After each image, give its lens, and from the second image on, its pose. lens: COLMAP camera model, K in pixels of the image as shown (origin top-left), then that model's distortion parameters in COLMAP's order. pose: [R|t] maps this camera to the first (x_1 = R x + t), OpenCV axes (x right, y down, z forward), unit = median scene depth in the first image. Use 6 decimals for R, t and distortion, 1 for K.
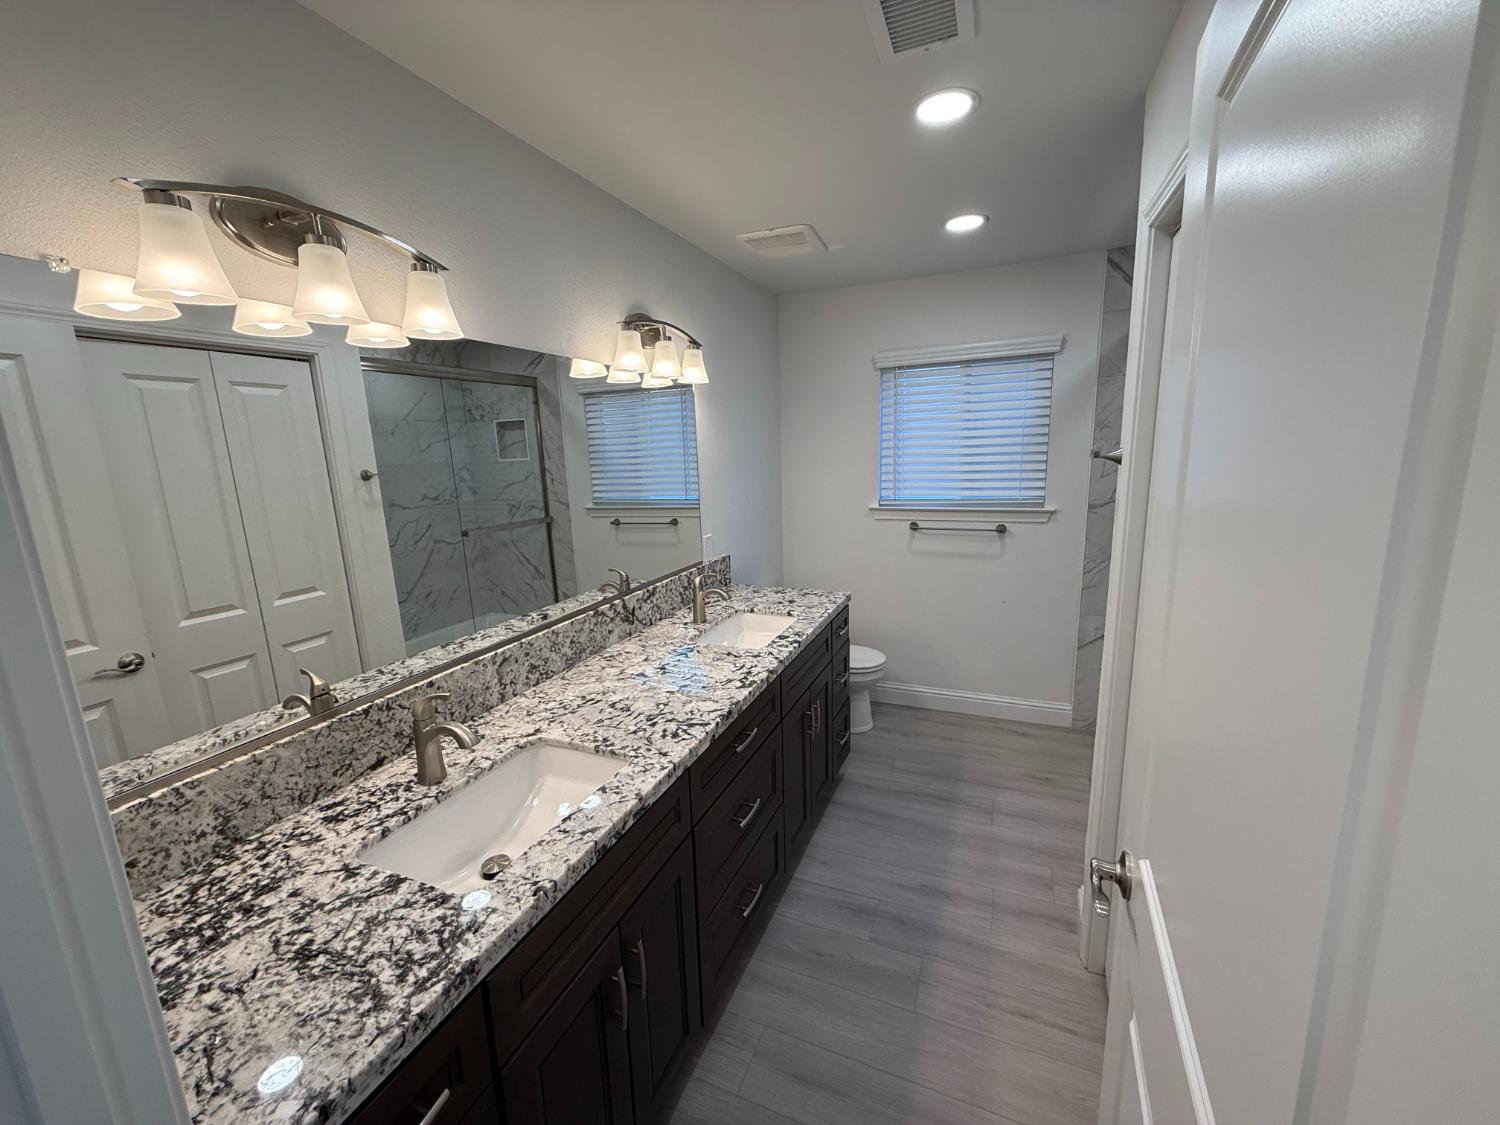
lens RADIAL K [[597.7, 0, 737.2], [0, 597.7, 567.6], [0, 0, 1]] dist [-0.006354, 0.001754]
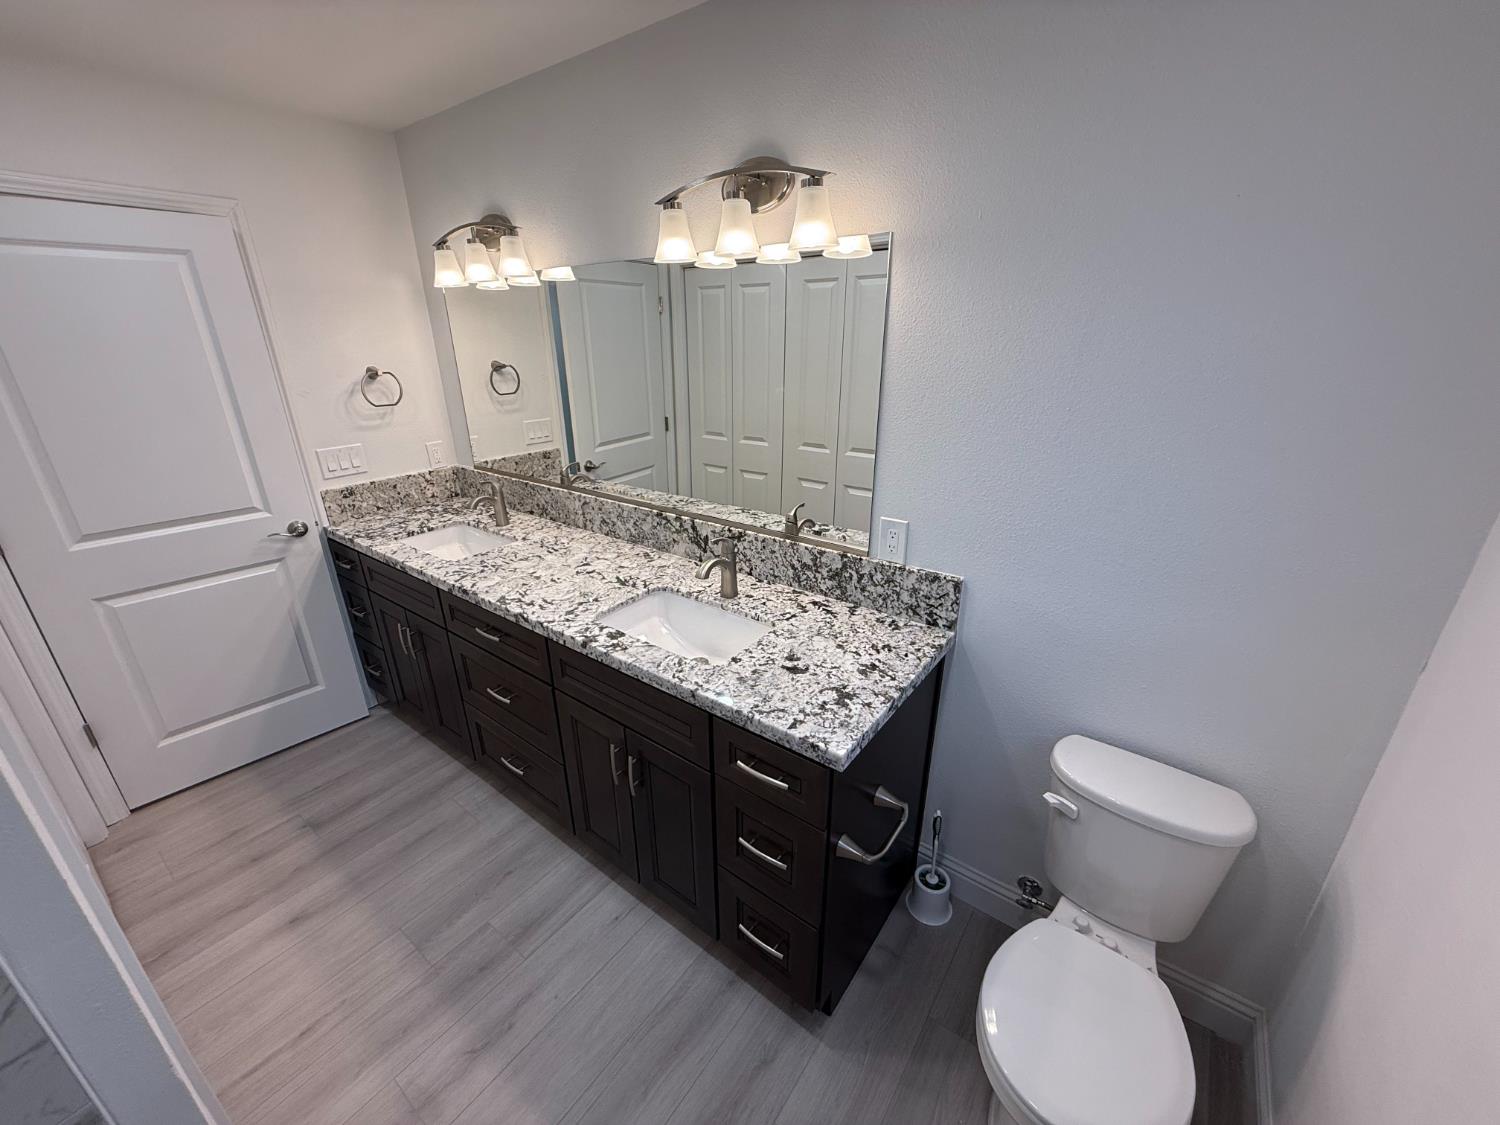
lens RADIAL K [[597.7, 0, 736.1], [0, 597.7, 556.2], [0, 0, 1]] dist [-0.006354, 0.001754]
pose [[-0.223197, 0.386800, -0.894745, 0.736683], [-0.172629, 0.887707, 0.426821, -0.346261], [0.959366, 0.249723, -0.131361, 1.330652]]
